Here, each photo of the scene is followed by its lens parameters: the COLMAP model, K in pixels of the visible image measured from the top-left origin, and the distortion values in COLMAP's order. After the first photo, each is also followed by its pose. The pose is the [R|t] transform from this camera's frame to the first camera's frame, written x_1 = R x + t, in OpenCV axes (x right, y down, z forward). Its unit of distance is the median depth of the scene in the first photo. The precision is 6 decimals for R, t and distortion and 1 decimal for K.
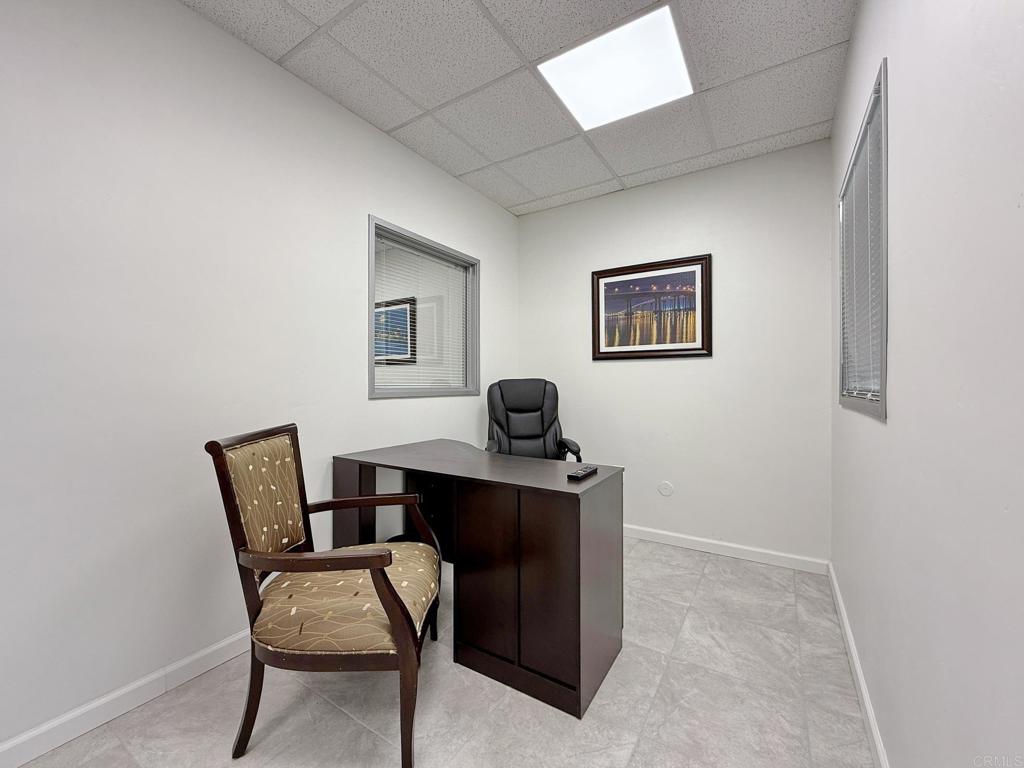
lens RADIAL K [[416.8, 0, 506.6], [0, 416.8, 381.6], [0, 0, 1]] dist [-0.000051, 0.000034]
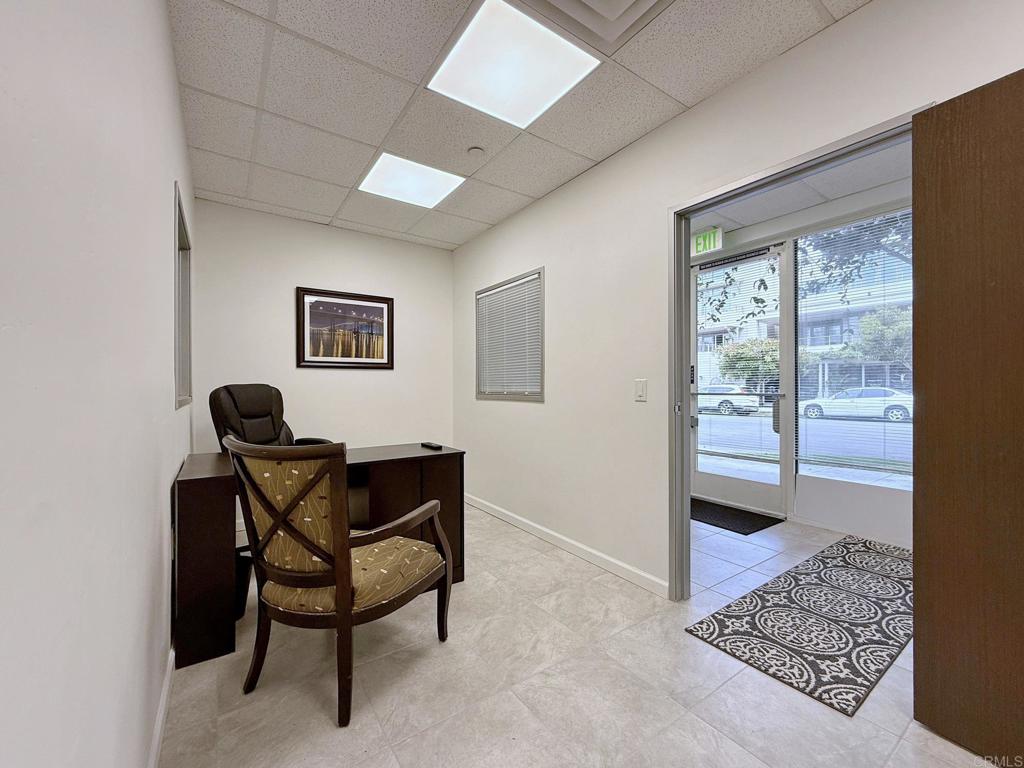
lens RADIAL K [[416.8, 0, 506.6], [0, 416.8, 381.6], [0, 0, 1]] dist [-0.000051, 0.000034]
pose [[0.387648, 0.011641, 0.921734, -0.639042], [0.001559, 0.999911, -0.013284, 0.001628], [-0.921806, 0.006586, 0.387596, 0.074161]]
